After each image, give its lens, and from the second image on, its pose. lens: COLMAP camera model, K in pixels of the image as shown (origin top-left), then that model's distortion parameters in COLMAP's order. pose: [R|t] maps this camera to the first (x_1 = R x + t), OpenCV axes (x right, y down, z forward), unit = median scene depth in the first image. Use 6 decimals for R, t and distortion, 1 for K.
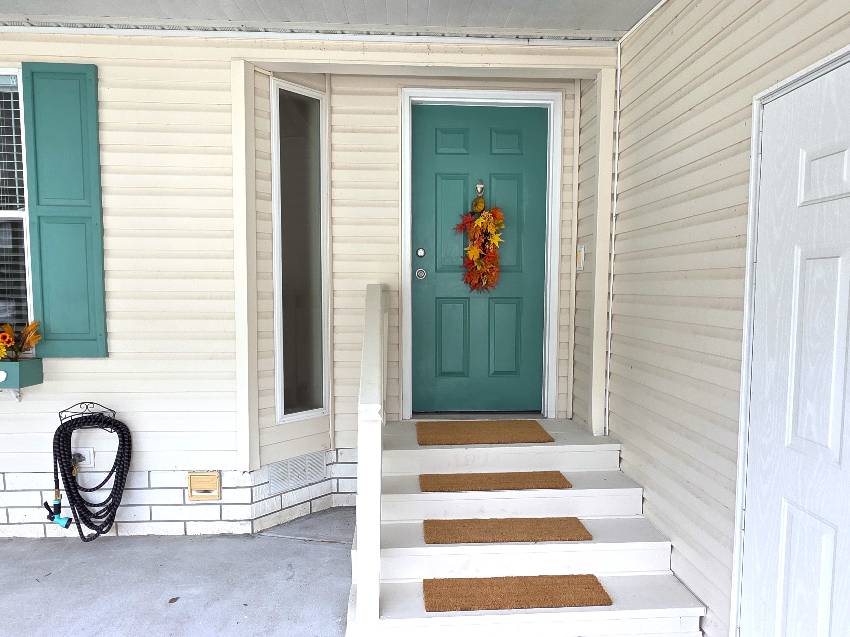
lens RADIAL K [[489.4, 0, 425.0], [0, 489.4, 318.5], [0, 0, 1]] dist [-0.005805, -0.001495]
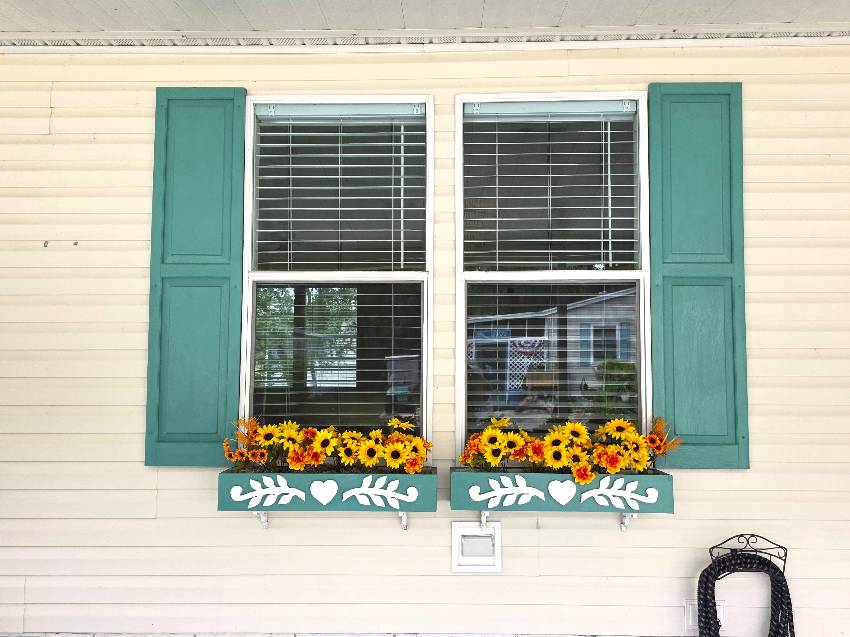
lens RADIAL K [[656.1, 0, 425.0], [0, 656.1, 318.5], [0, 0, 1]] dist [0.084764, -0.084566]
pose [[0.997433, -0.010208, -0.070875, -1.083325], [0.000763, 0.991245, -0.132033, -0.010785], [0.071602, 0.131640, 0.988708, -0.034757]]
